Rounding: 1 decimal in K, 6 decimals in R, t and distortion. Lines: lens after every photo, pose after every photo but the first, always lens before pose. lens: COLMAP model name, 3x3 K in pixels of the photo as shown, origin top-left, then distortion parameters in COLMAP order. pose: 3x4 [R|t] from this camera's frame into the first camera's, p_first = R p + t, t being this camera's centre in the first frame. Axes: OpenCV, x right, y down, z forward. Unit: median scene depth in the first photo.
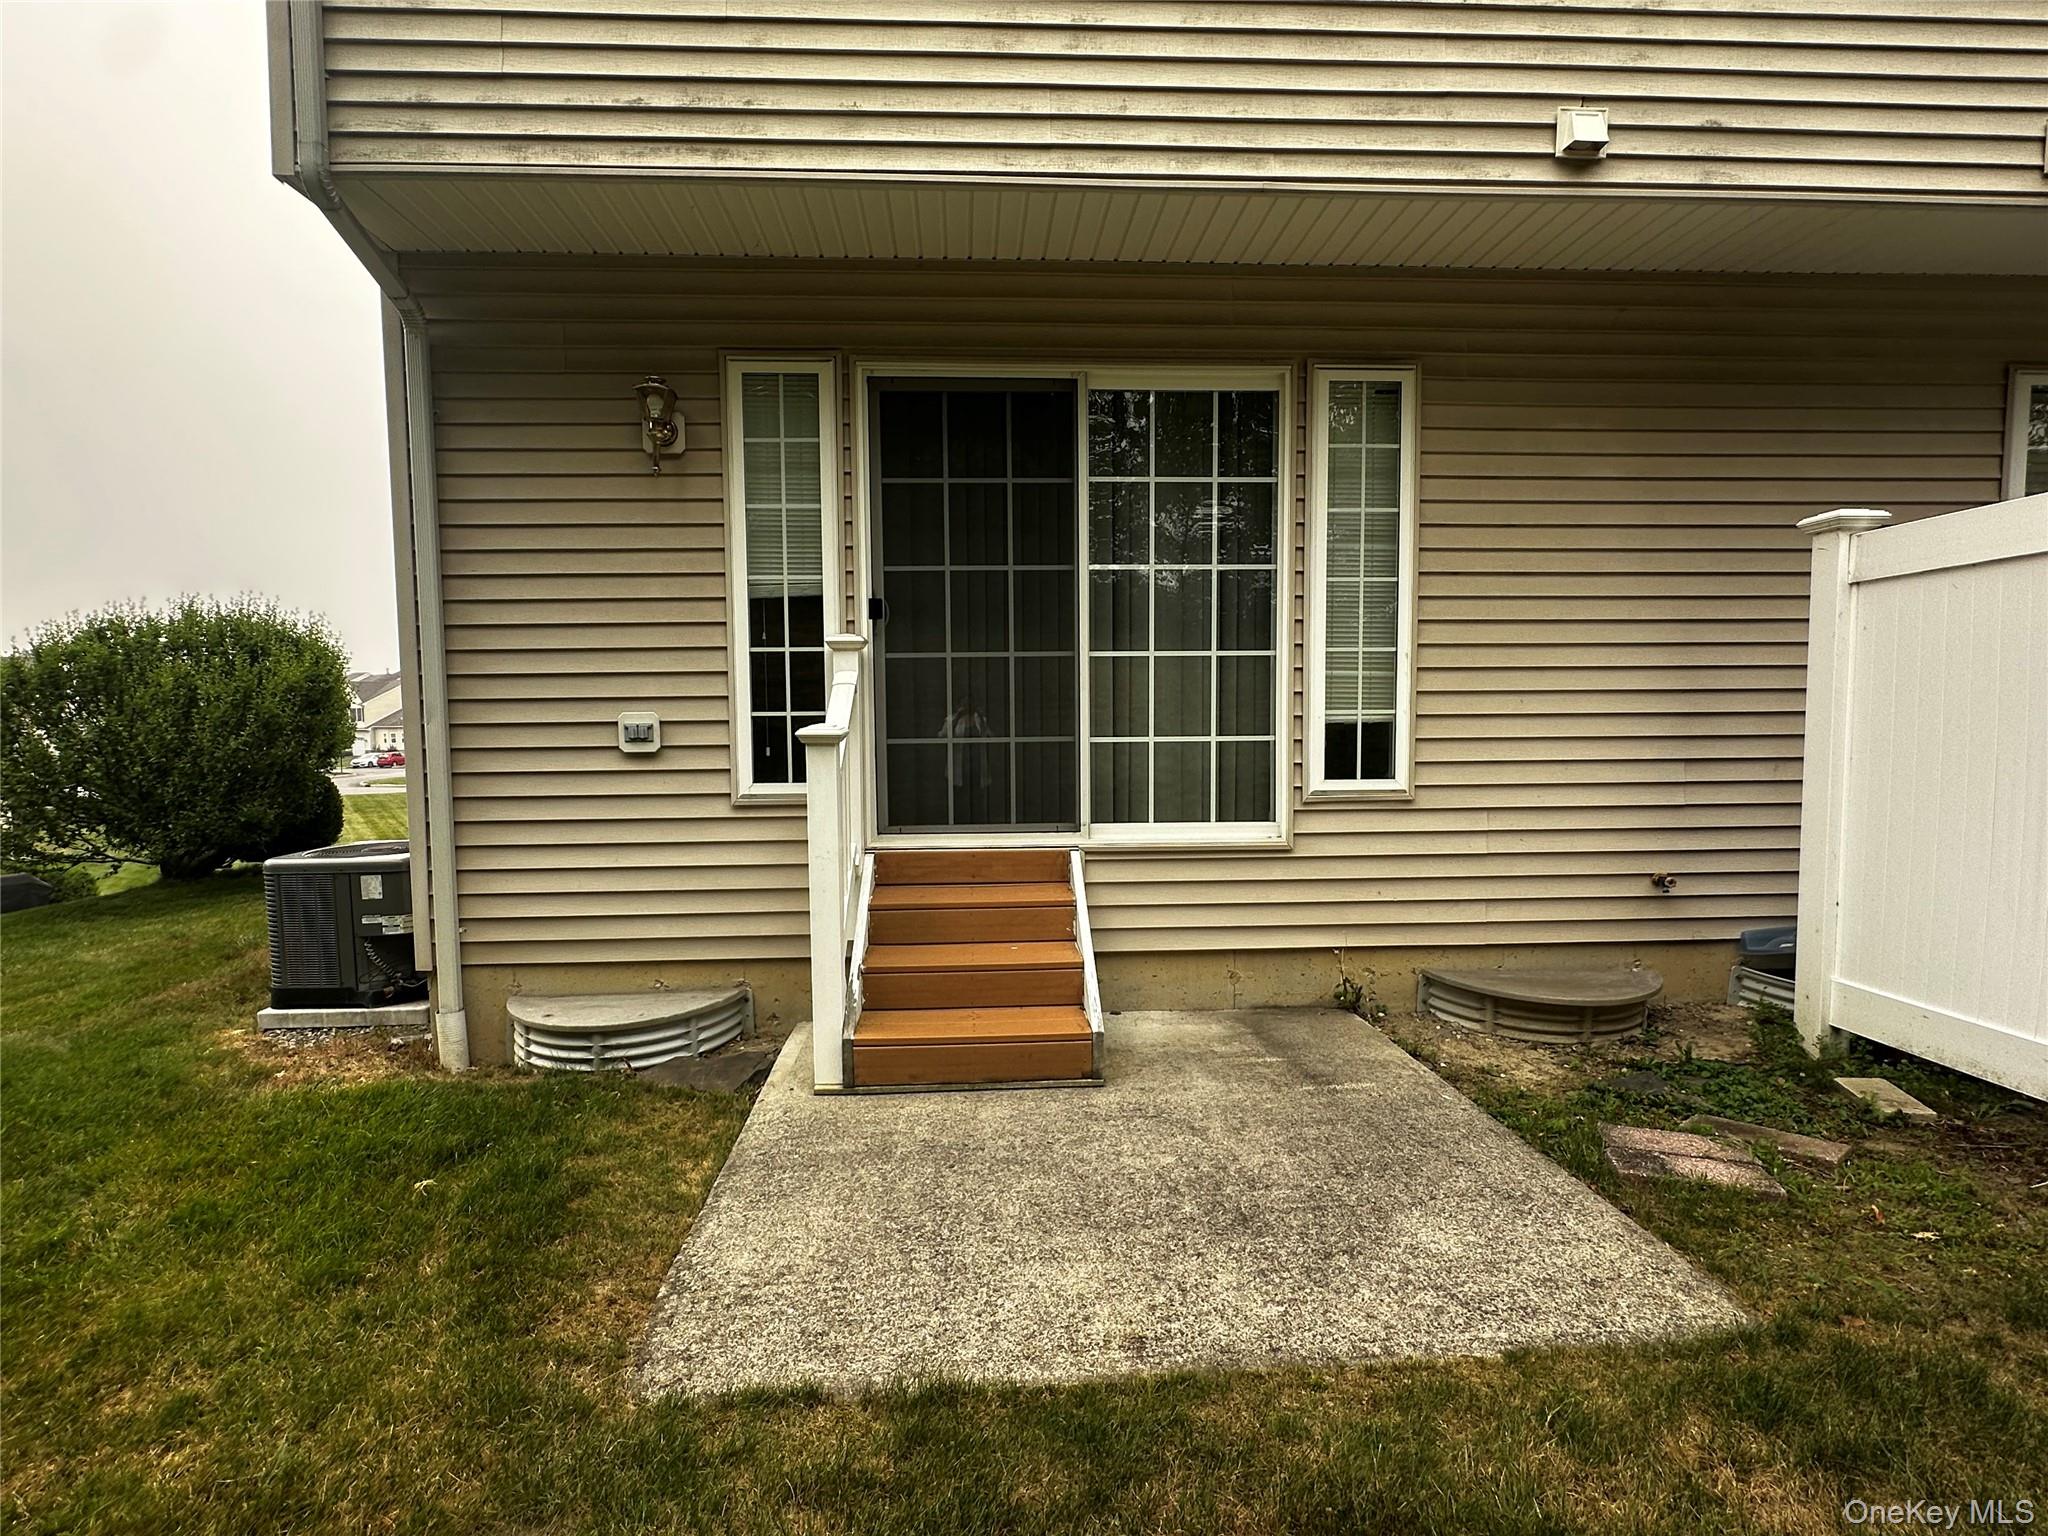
lens RADIAL K [[1001.7, 0, 1032.4], [0, 1001.7, 764.9], [0, 0, 1]] dist [-0.011386, -0.000233]
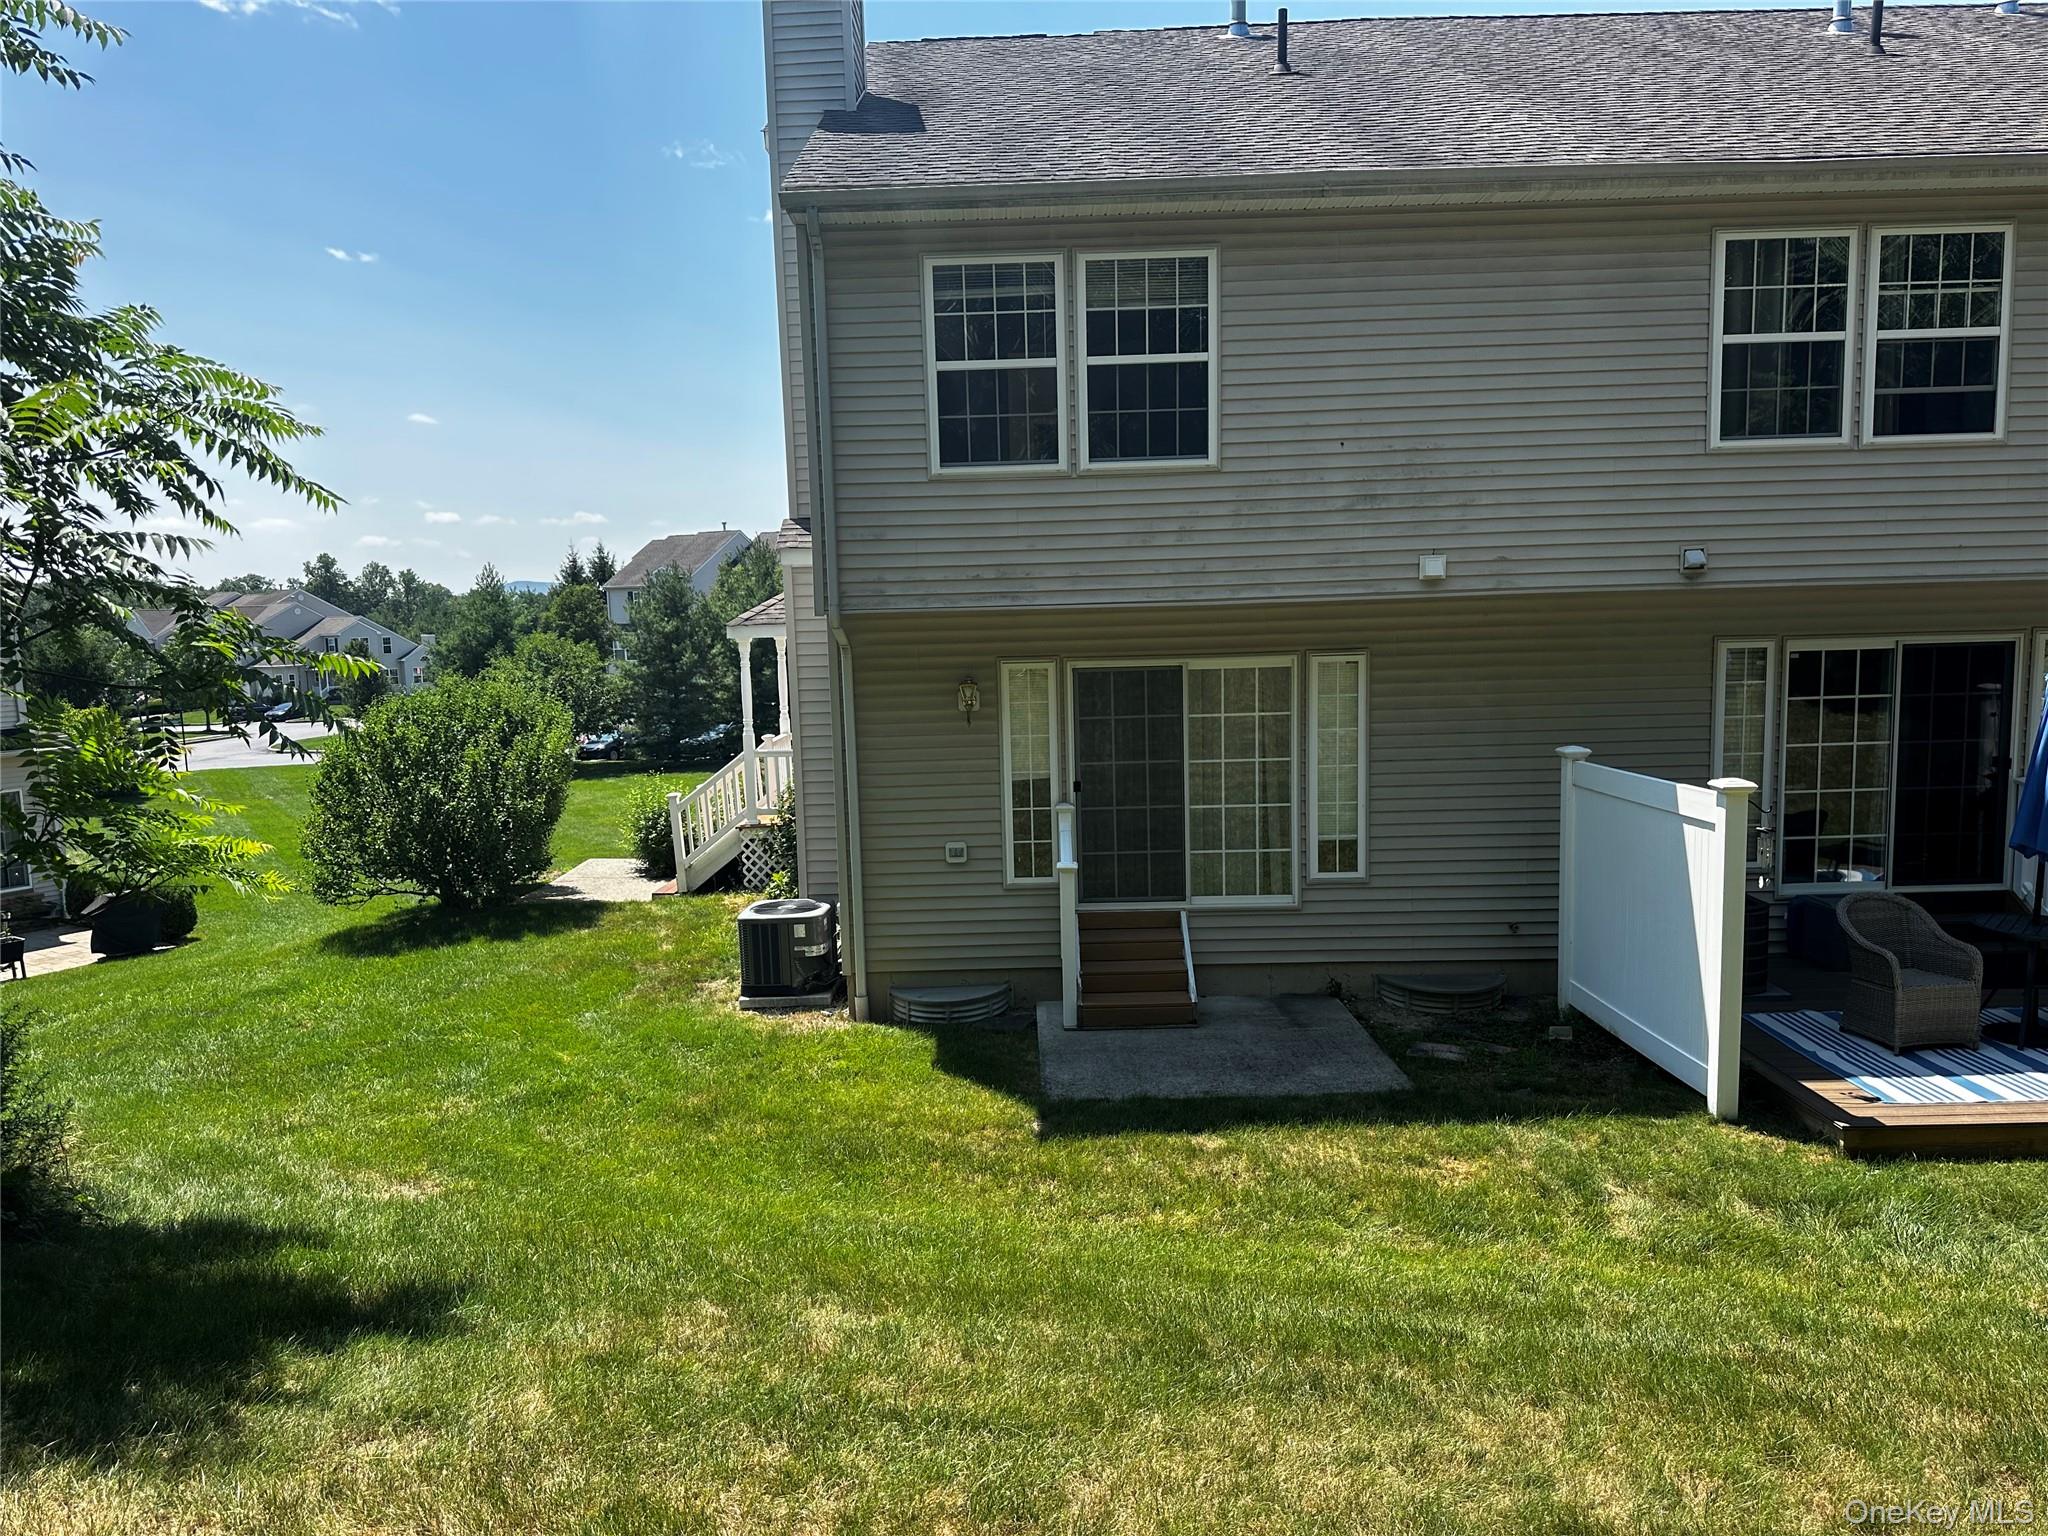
lens RADIAL K [[1429.8, 0, 1035.3], [0, 1429.8, 765.6], [0, 0, 1]] dist [0.072399, -0.082889]
pose [[0.998330, -0.009739, -0.056939, -0.082421], [0.012681, 0.998591, 0.051532, -0.343723], [0.056357, -0.052168, 0.997047, -1.758737]]
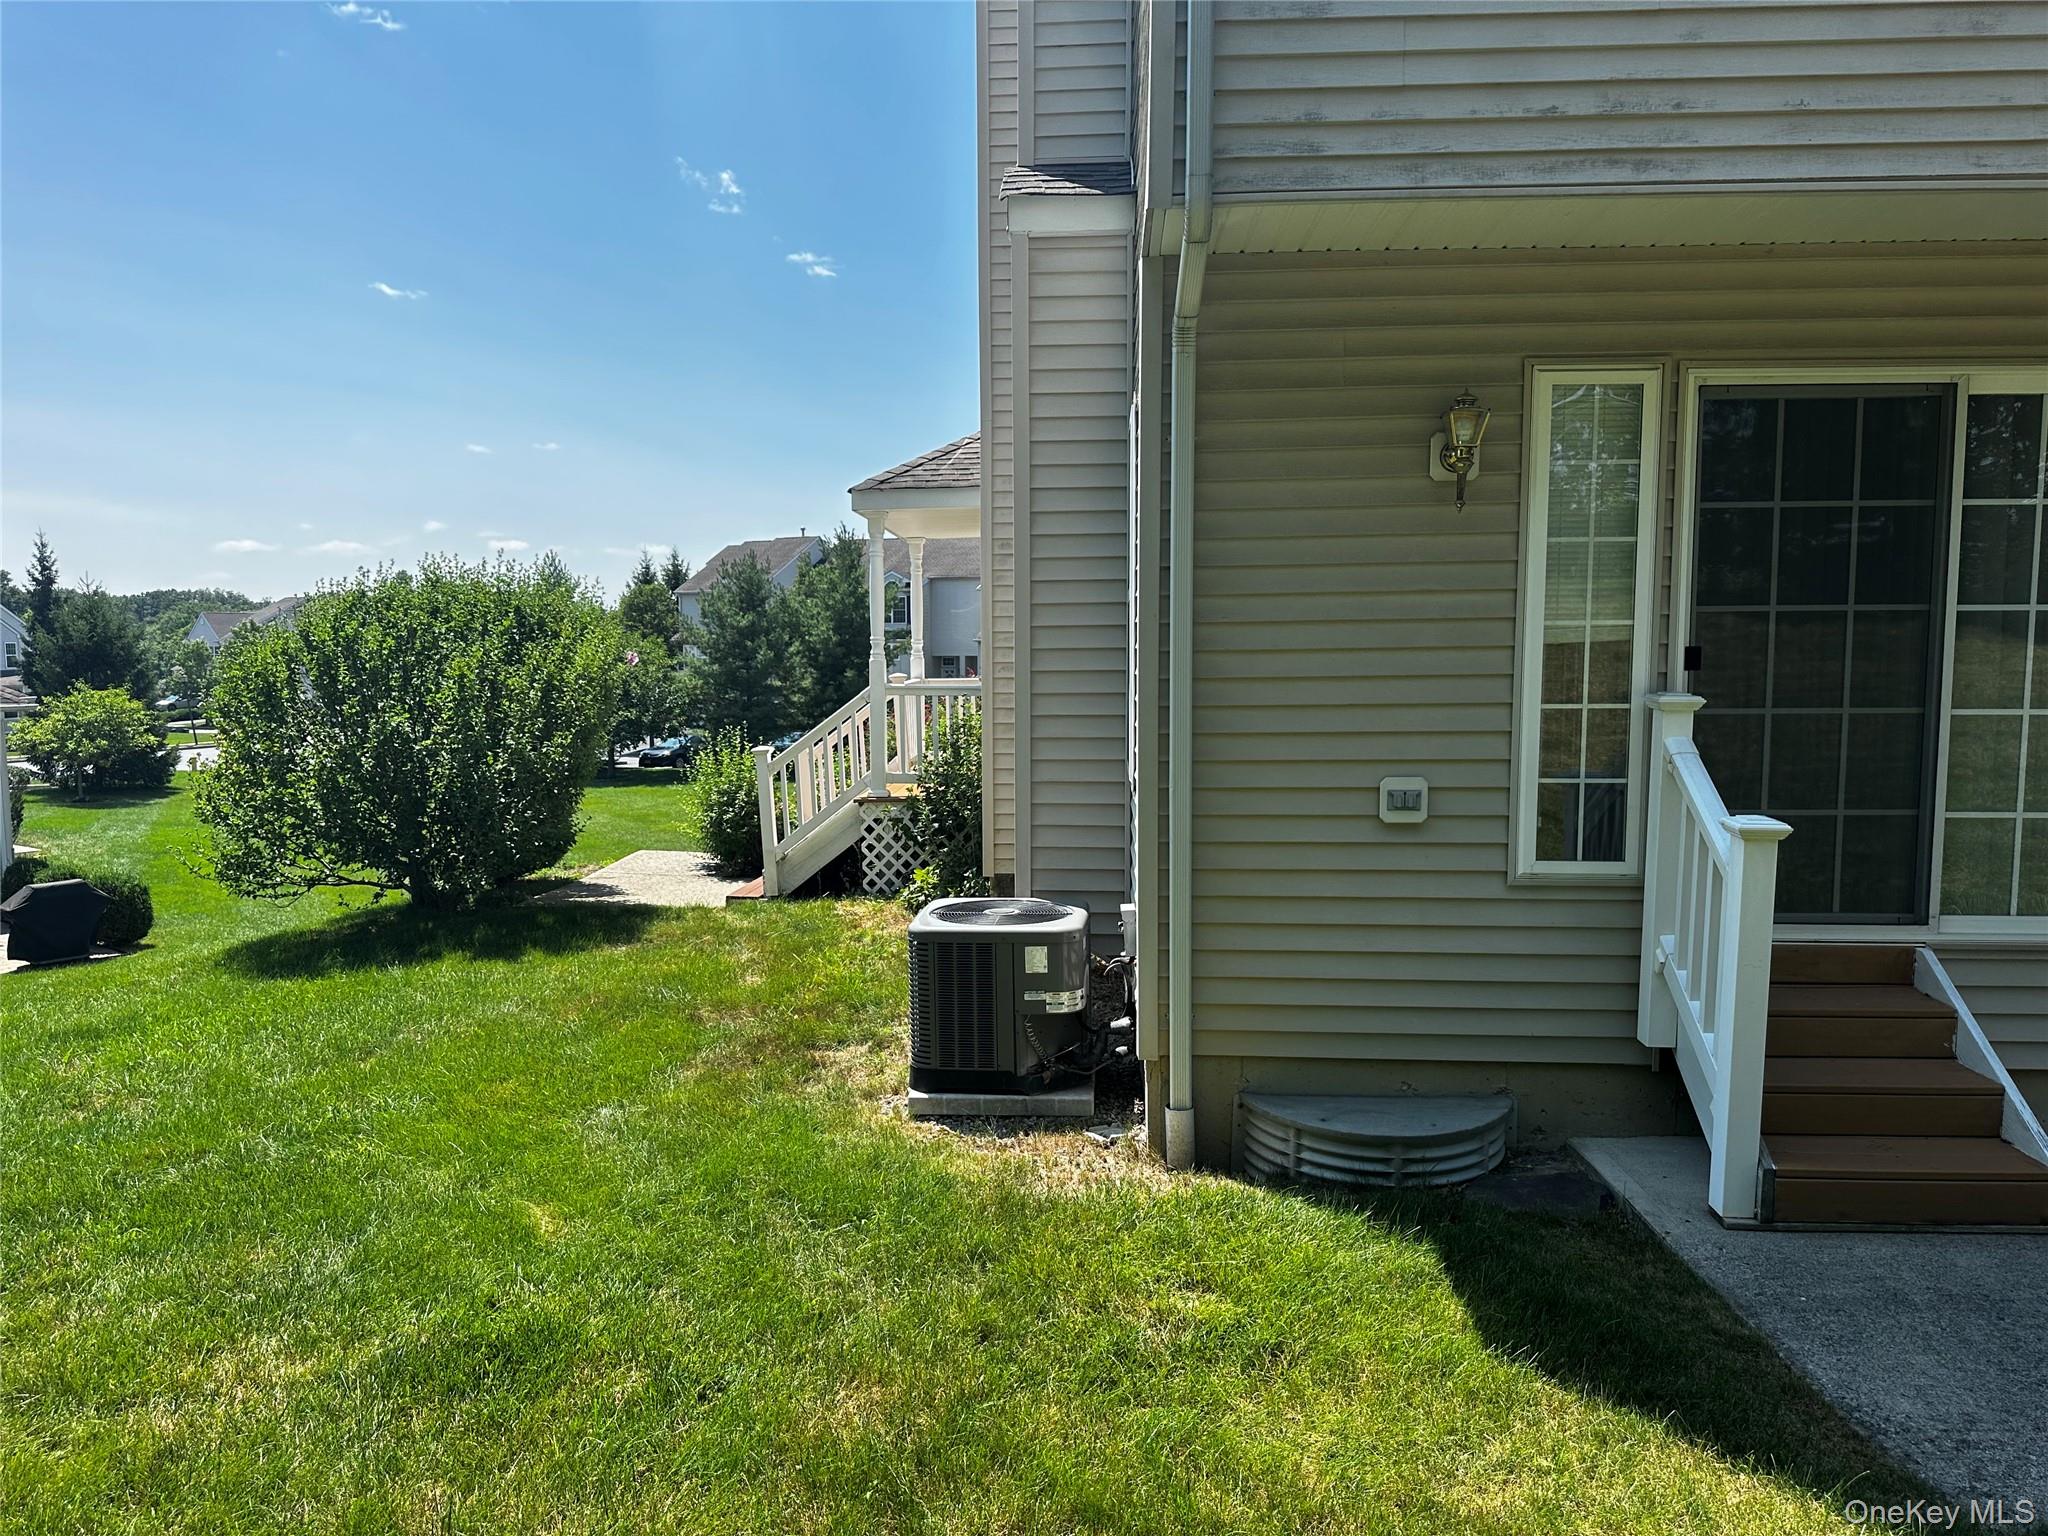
lens RADIAL K [[1429.8, 0, 1019.3], [0, 1429.8, 762.0], [0, 0, 1]] dist [0.072399, -0.082889]
pose [[0.993791, 0.015261, -0.110212, -0.596748], [-0.012763, 0.999646, 0.023335, -0.091250], [0.110530, -0.021783, 0.993634, -0.290716]]
